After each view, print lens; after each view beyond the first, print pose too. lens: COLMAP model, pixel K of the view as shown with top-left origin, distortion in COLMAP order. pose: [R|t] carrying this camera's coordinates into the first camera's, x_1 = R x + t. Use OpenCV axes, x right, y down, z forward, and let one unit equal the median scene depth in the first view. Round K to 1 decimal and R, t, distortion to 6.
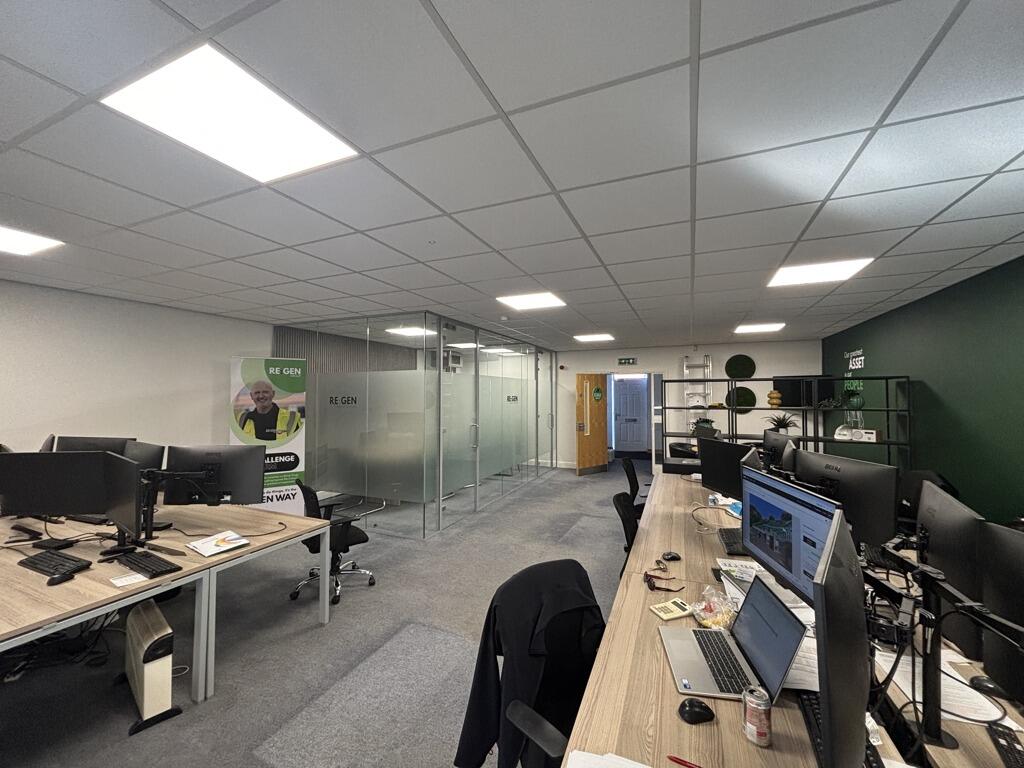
lens RADIAL K [[412.5, 0, 513.1], [0, 412.5, 384.0], [0, 0, 1]] dist [0.007746, -0.002970]
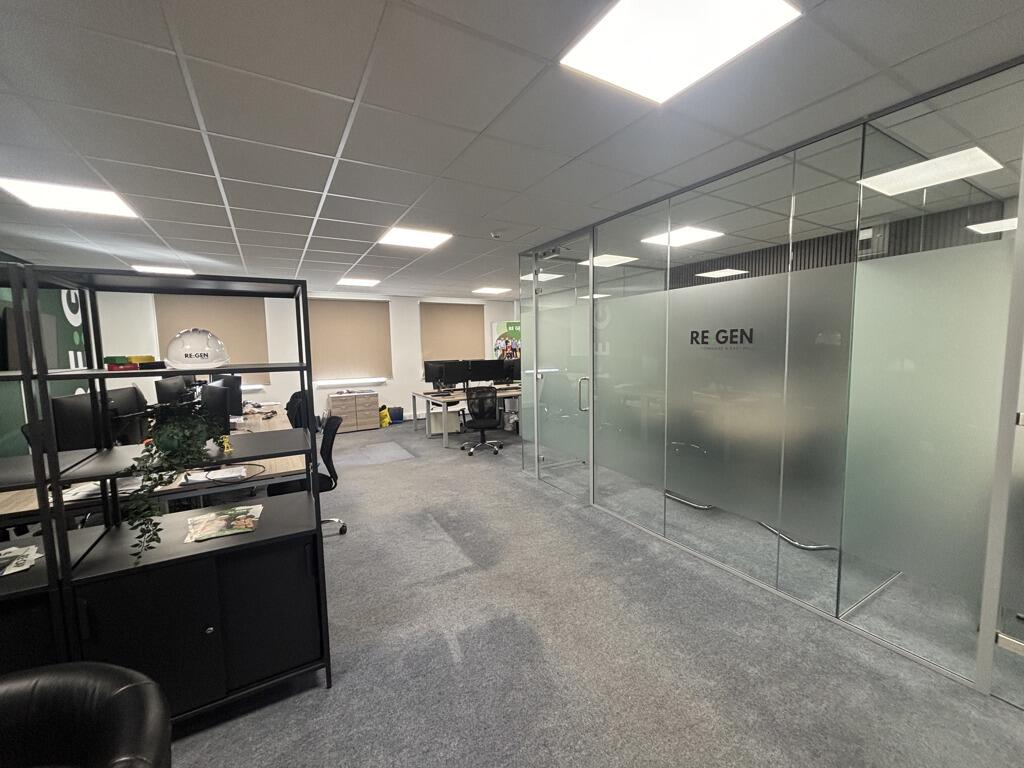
lens RADIAL K [[412.5, 0, 511.8], [0, 412.5, 384.7], [0, 0, 1]] dist [0.007746, -0.002970]
pose [[-0.610909, 0.083342, -0.787302, 0.563120], [0.049099, 0.996518, 0.067390, 0.060422], [0.790177, 0.002513, -0.612874, 1.429717]]
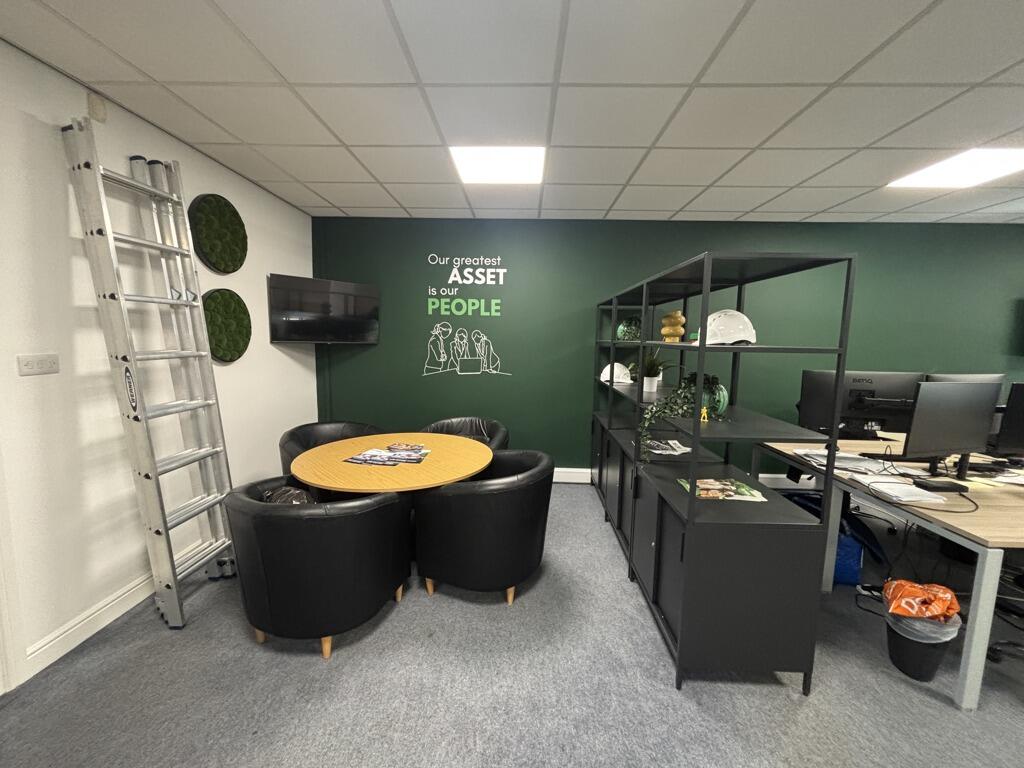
lens RADIAL K [[412.5, 0, 509.8], [0, 412.5, 385.0], [0, 0, 1]] dist [0.007746, -0.002970]
pose [[-0.359399, -0.118237, 0.925663, 0.168197], [-0.057573, 0.992861, 0.104467, 0.064682], [-0.931406, -0.015748, -0.363640, 1.341033]]
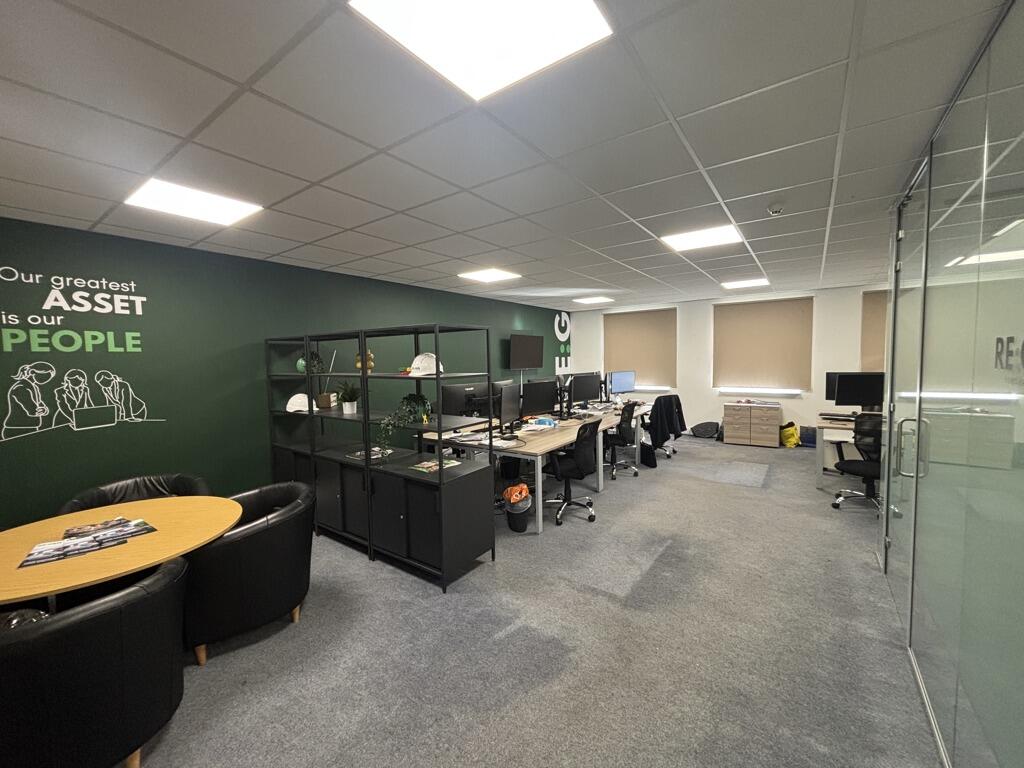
lens RADIAL K [[412.5, 0, 508.8], [0, 412.5, 382.7], [0, 0, 1]] dist [0.007746, -0.002970]
pose [[-0.972311, 0.003041, 0.233671, 0.195904], [0.008507, 0.999713, 0.022389, 0.056326], [-0.233536, 0.023757, -0.972058, 1.576892]]
